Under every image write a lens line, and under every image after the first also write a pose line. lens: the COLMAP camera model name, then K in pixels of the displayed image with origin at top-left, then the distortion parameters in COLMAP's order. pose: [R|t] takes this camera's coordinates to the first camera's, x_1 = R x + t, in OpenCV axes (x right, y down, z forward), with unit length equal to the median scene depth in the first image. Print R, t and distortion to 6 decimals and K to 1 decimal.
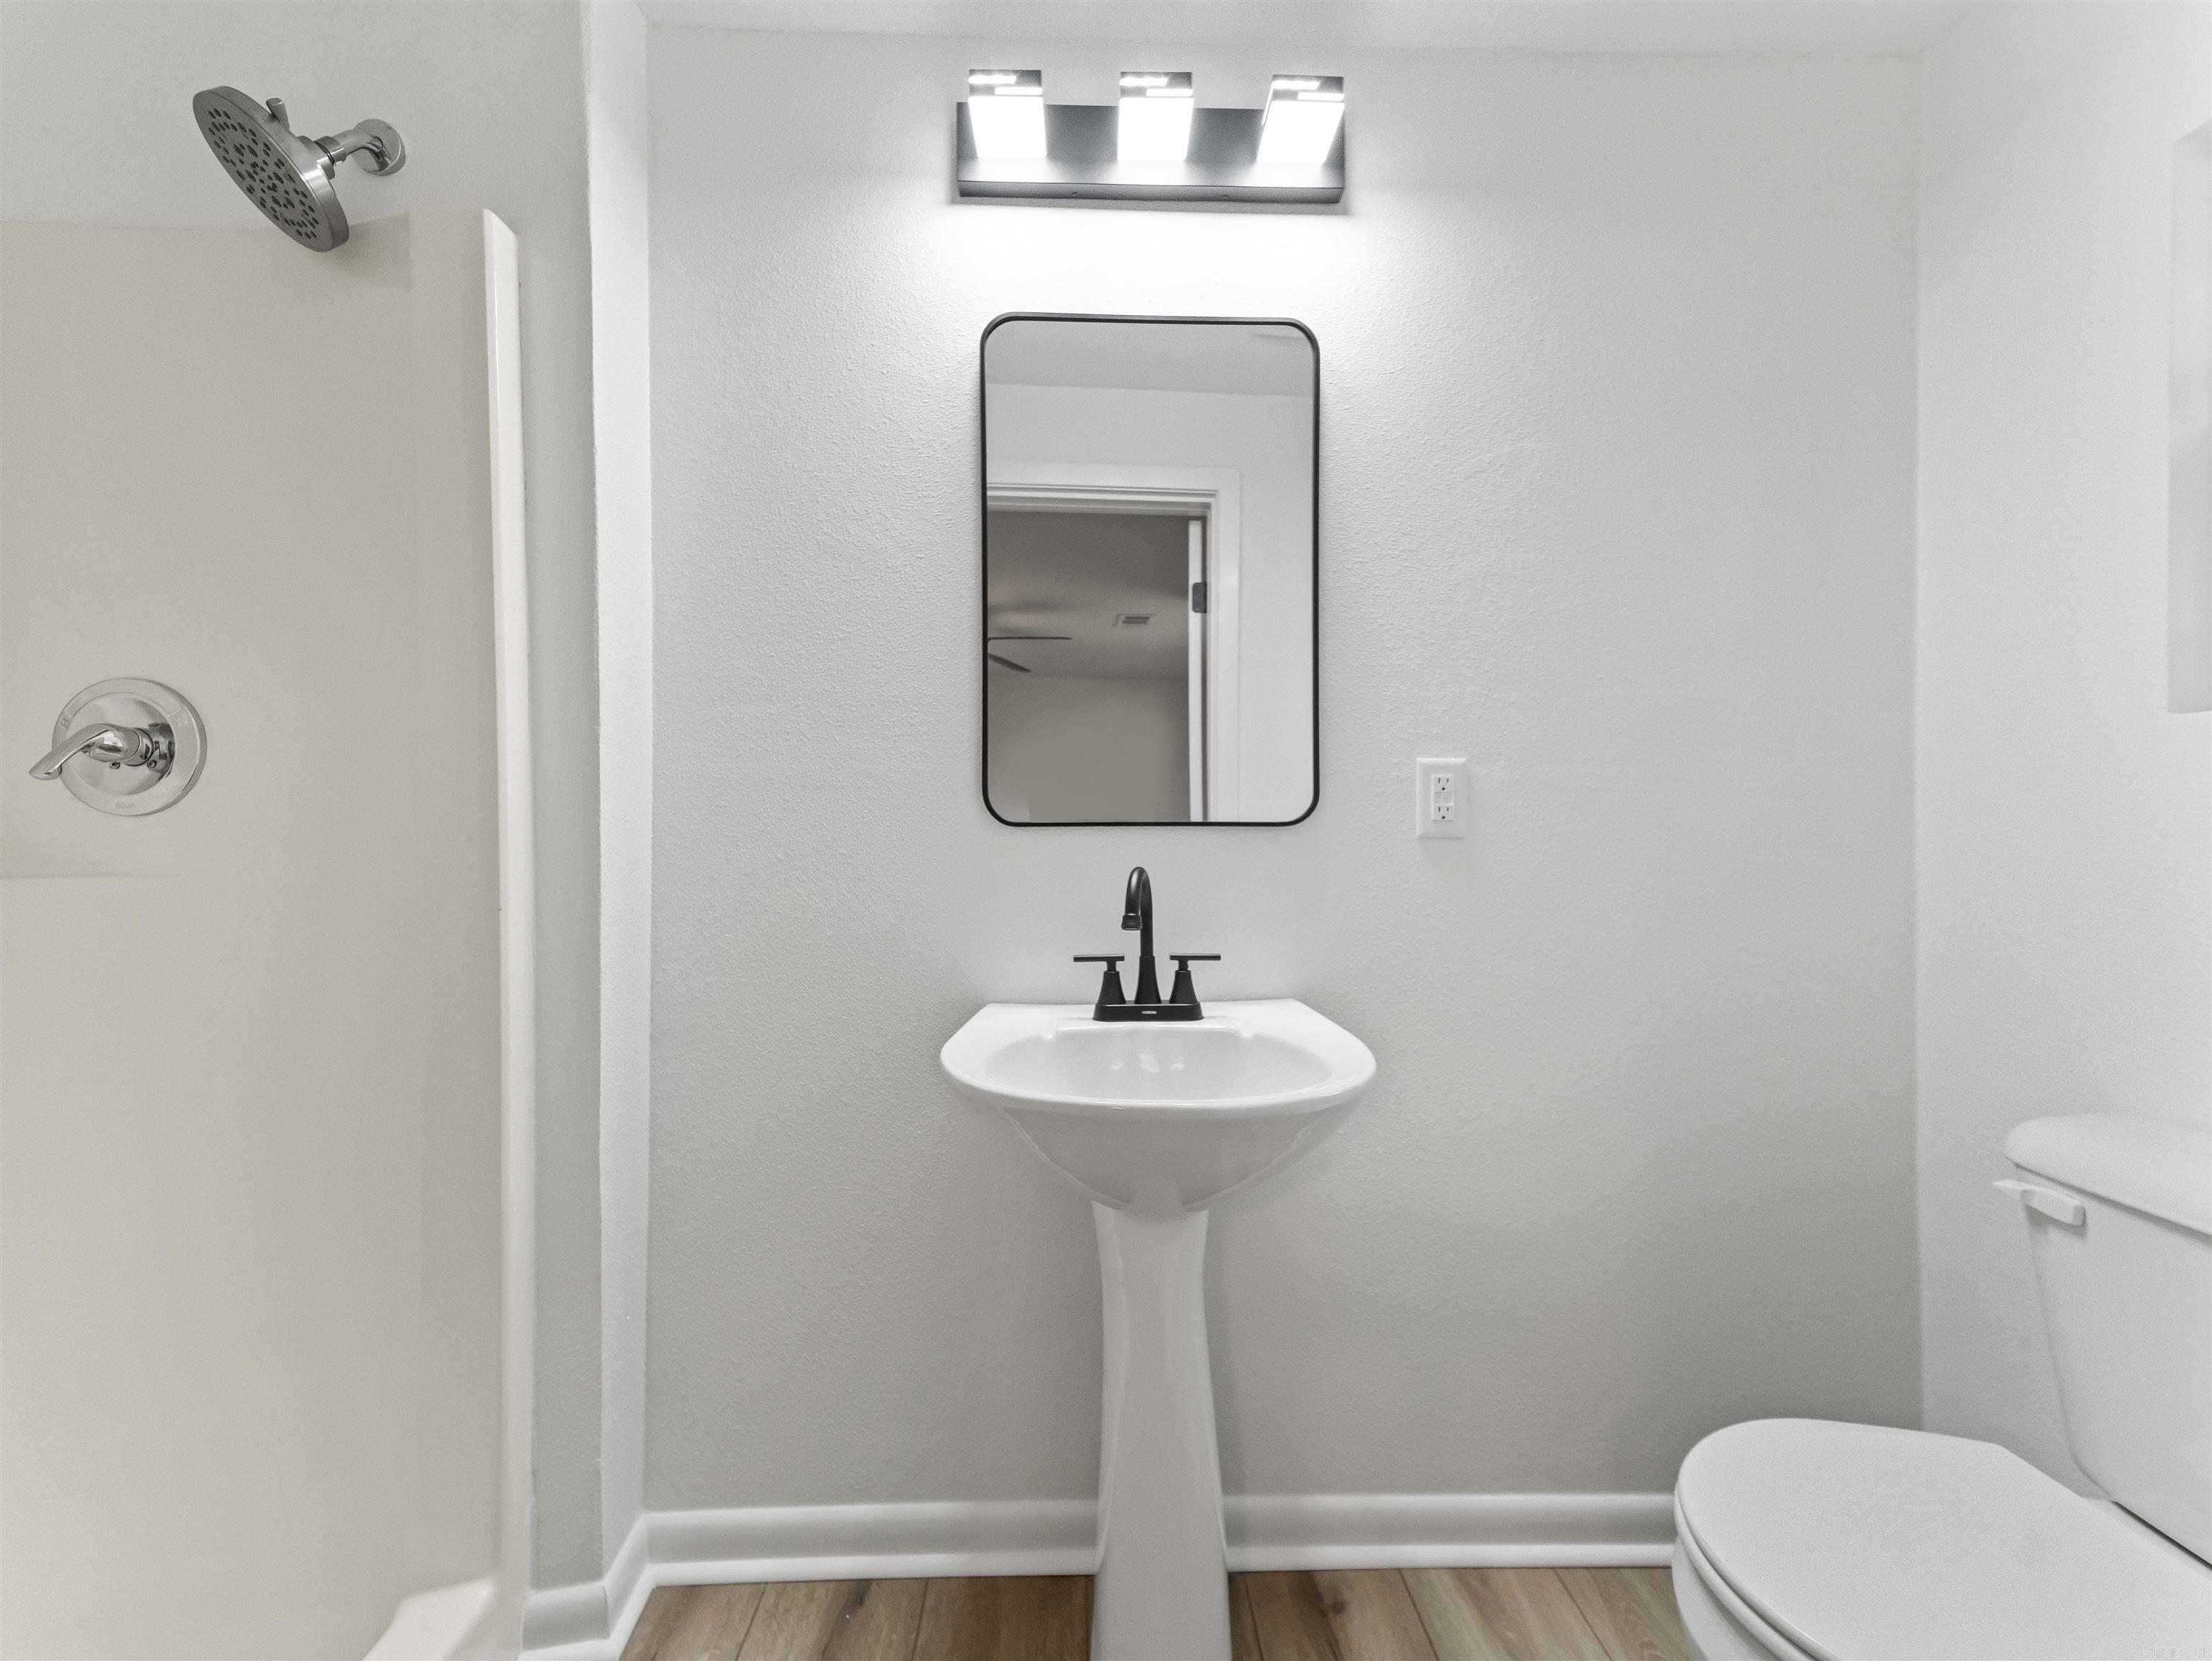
lens RADIAL K [[860.9, 0, 1116.4], [0, 860.9, 830.4], [0, 0, 1]] dist [0.028562, -0.009460]
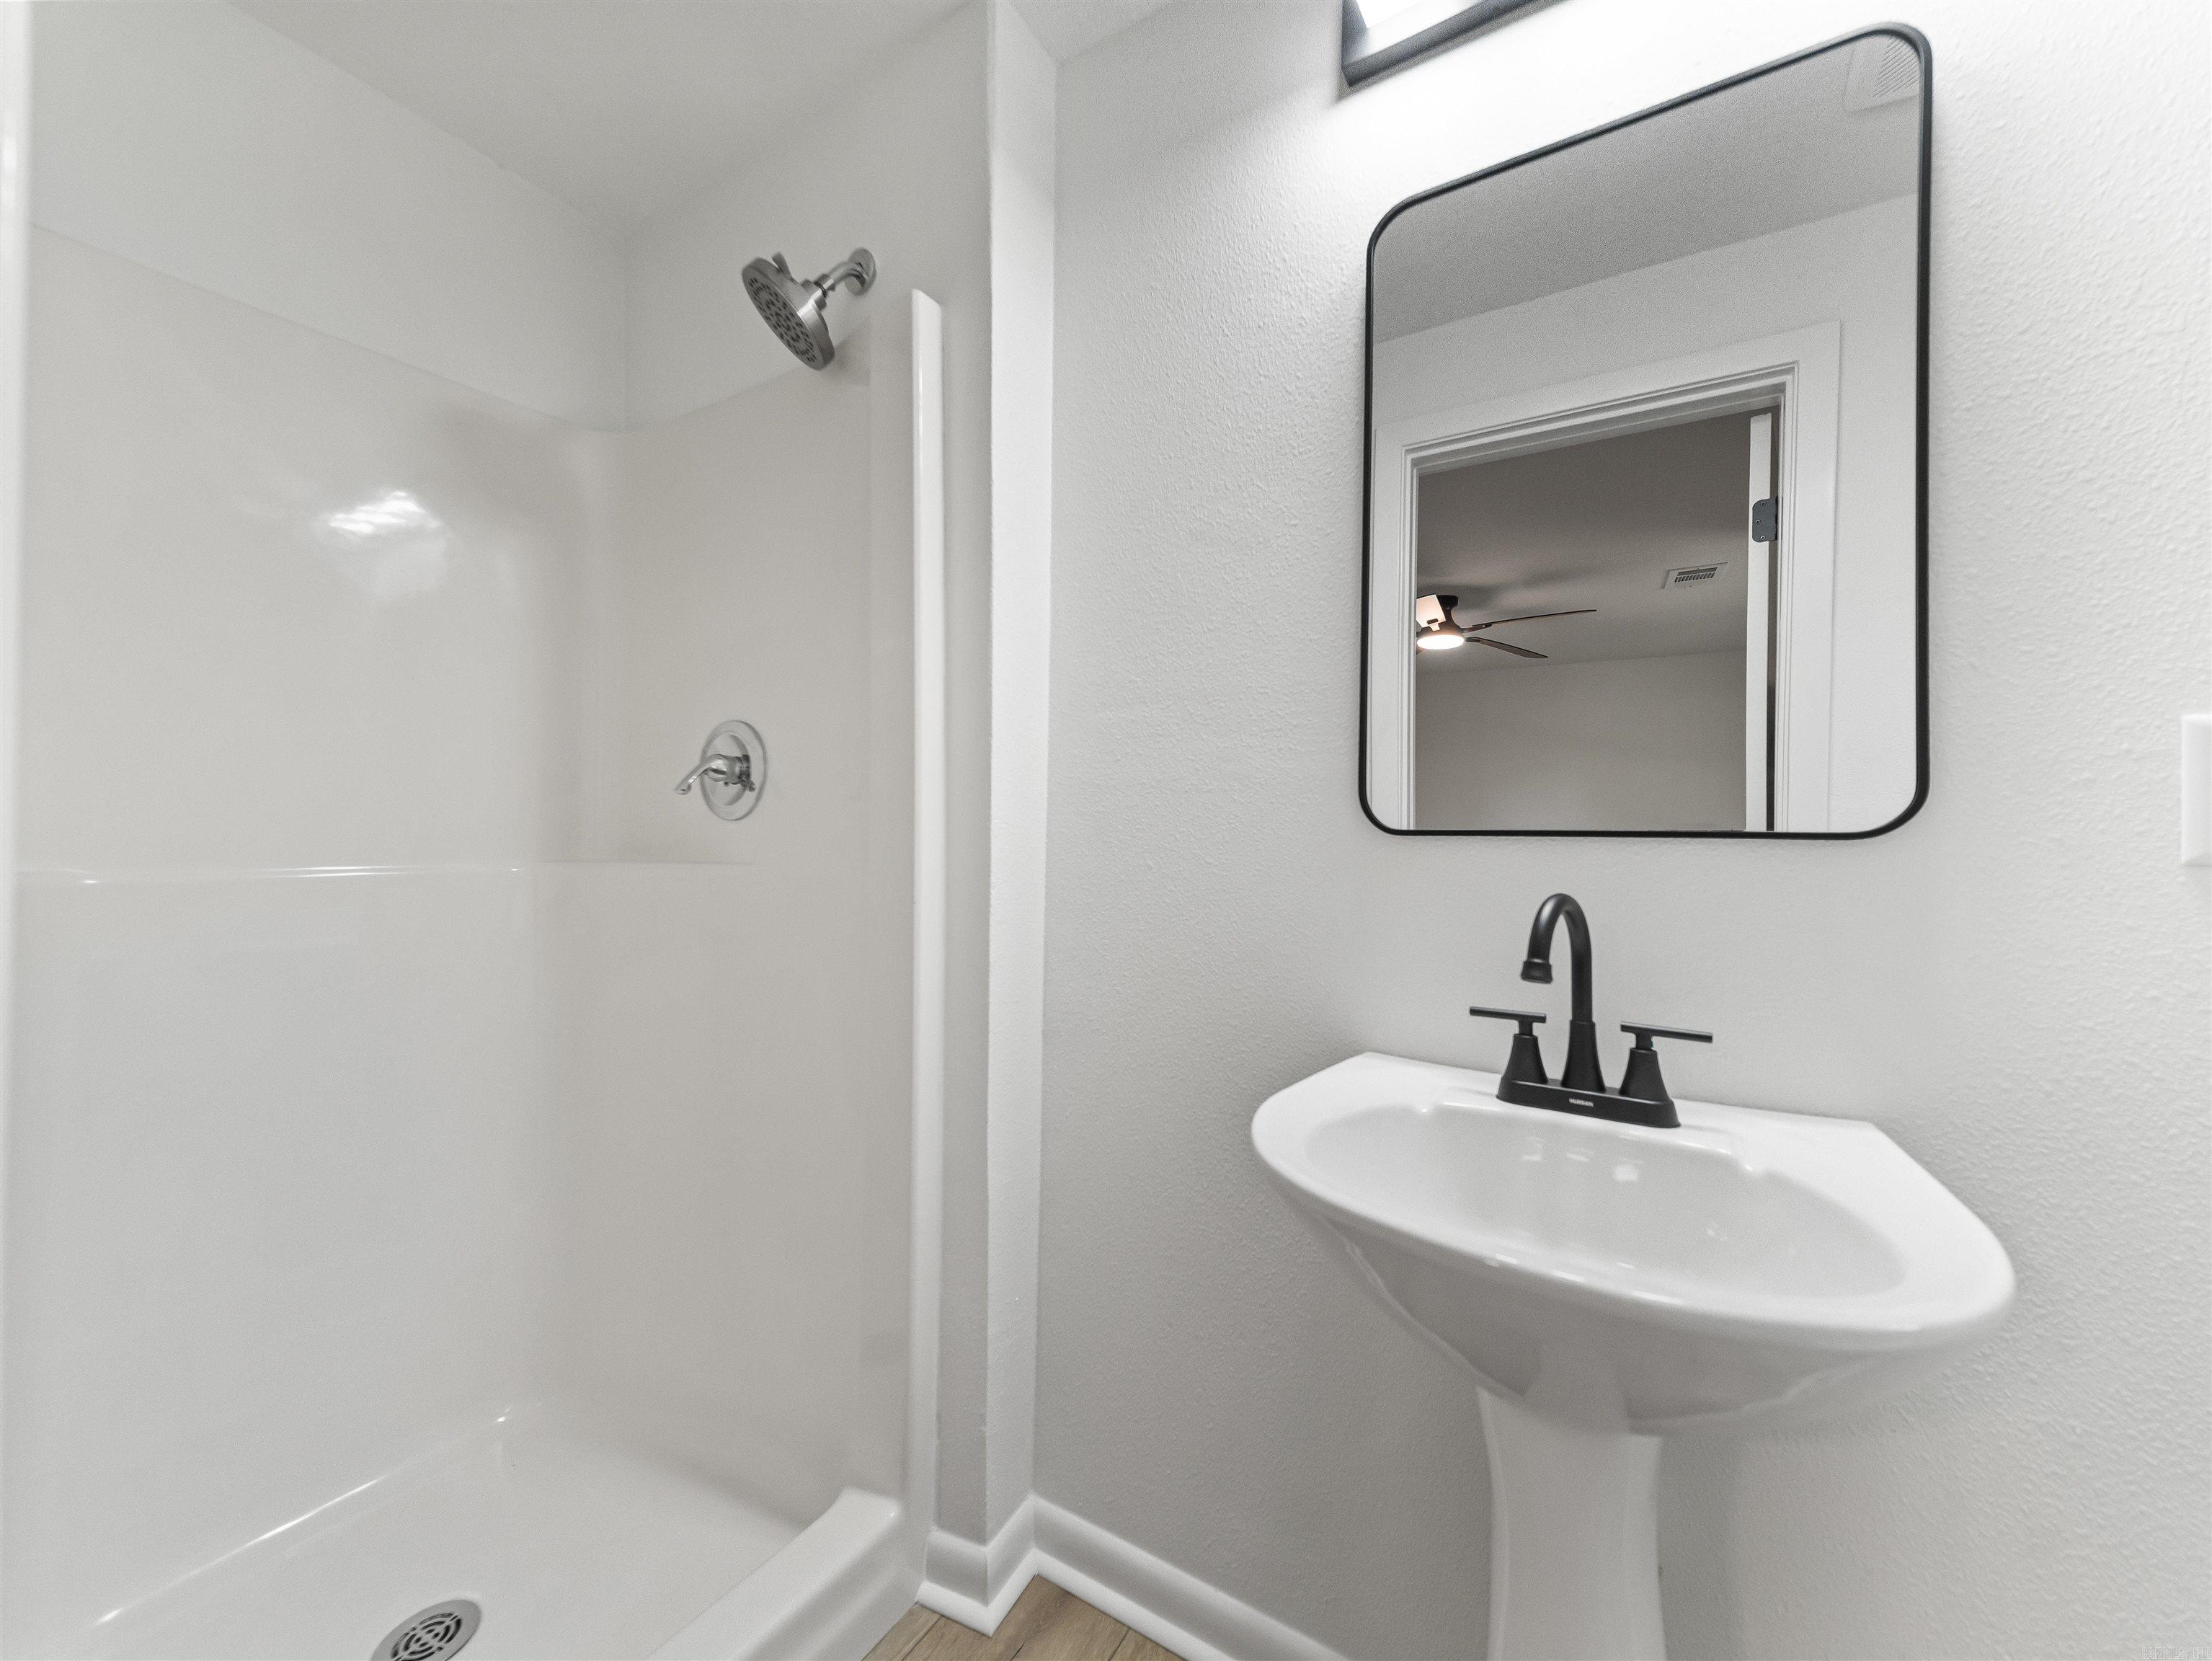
lens RADIAL K [[867.2, 0, 1085.5], [0, 867.2, 827.1], [0, 0, 1]] dist [0.039822, -0.015727]
pose [[0.824320, 0.005384, -0.566098, 0.106908], [-0.013594, 0.999855, -0.010285, 0.000409], [0.565960, 0.016174, 0.824274, 0.176259]]
